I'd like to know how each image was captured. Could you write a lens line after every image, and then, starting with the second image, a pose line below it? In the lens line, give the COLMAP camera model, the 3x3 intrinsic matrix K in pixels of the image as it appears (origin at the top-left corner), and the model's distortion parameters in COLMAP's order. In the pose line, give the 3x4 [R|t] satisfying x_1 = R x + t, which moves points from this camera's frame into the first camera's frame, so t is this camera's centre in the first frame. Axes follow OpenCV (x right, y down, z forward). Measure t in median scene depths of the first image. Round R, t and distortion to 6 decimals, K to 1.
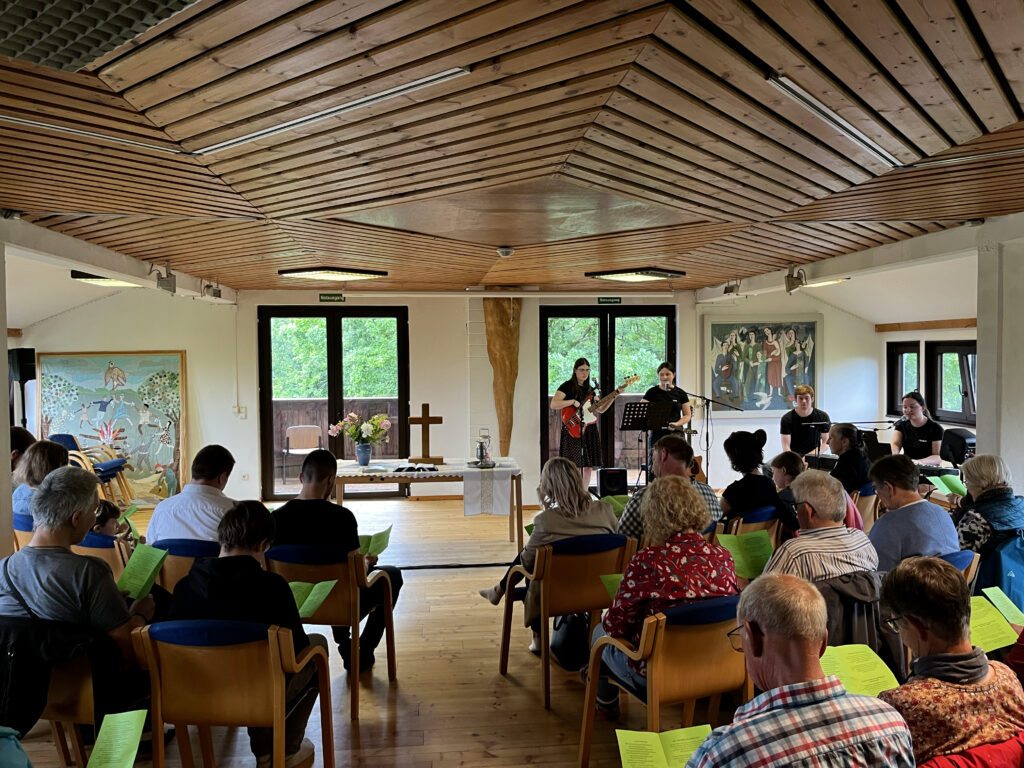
lens RADIAL K [[782.1, 0, 513.9], [0, 782.1, 385.4], [0, 0, 1]] dist [0.033304, -0.034509]
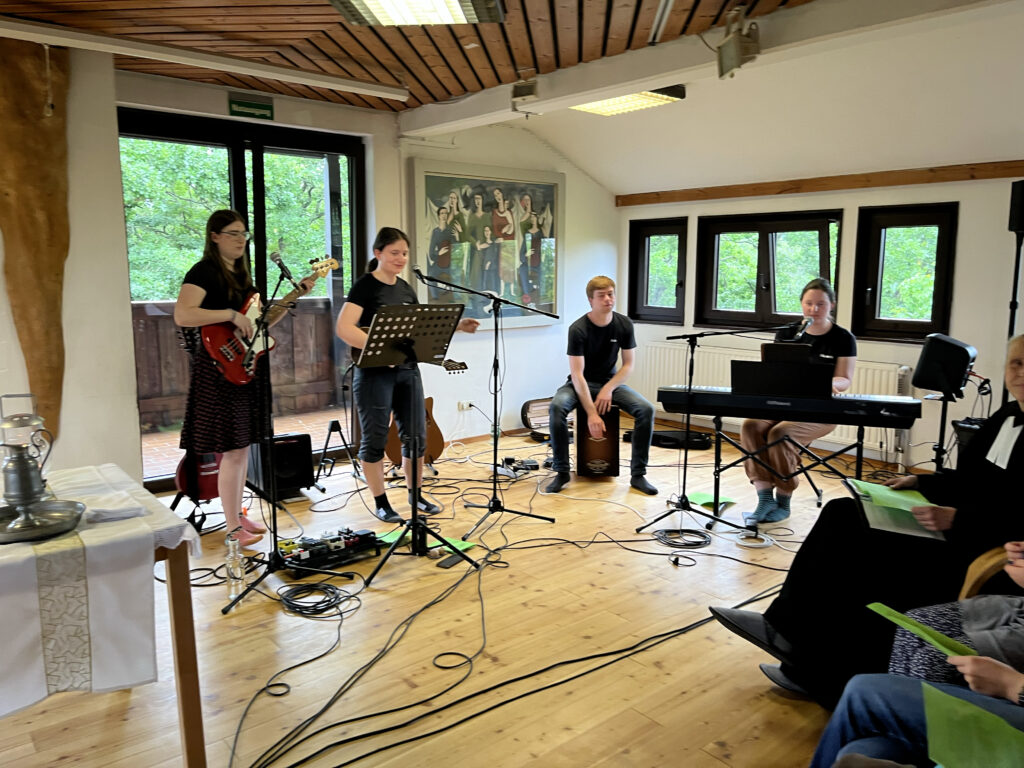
lens RADIAL K [[782.1, 0, 508.4], [0, 782.1, 374.9], [0, 0, 1]] dist [0.033304, -0.034509]
pose [[0.826597, -0.065943, 0.558917, -0.040230], [0.011197, 0.994842, 0.100815, 0.014157], [-0.562682, -0.077075, 0.823072, 0.493202]]
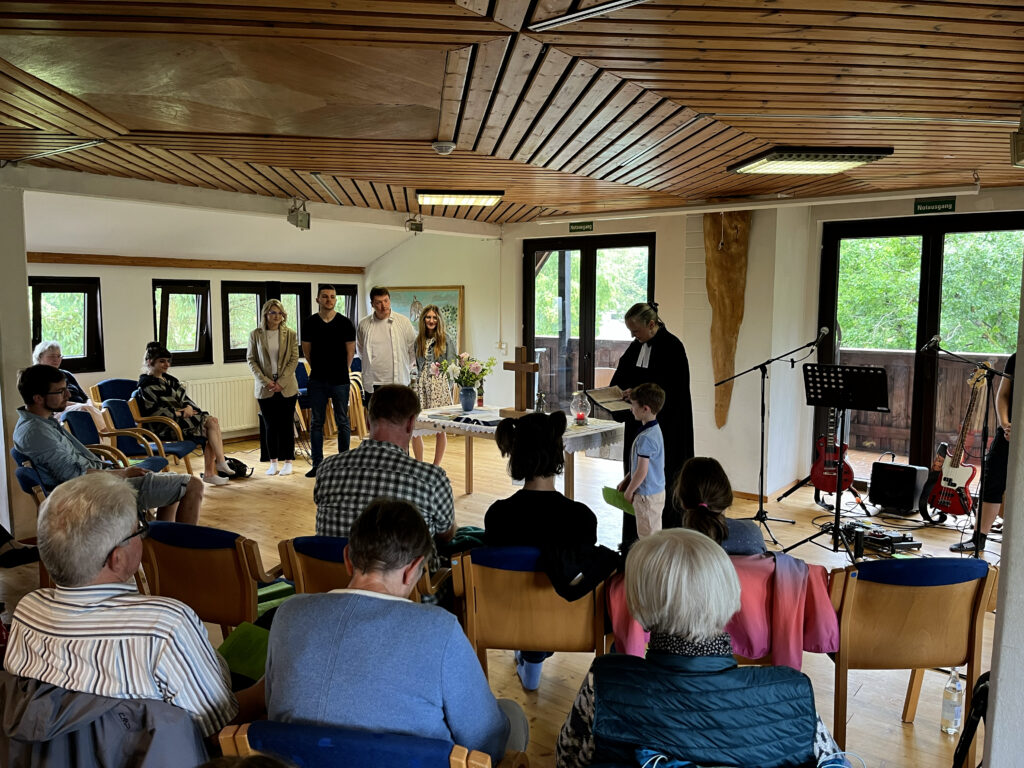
lens RADIAL K [[782.1, 0, 510.1], [0, 782.1, 383.1], [0, 0, 1]] dist [0.033304, -0.034509]
pose [[0.710107, 0.086964, -0.698703, 0.359770], [-0.038325, 0.995646, 0.084973, -0.006470], [0.703050, -0.033562, 0.710348, 0.302639]]
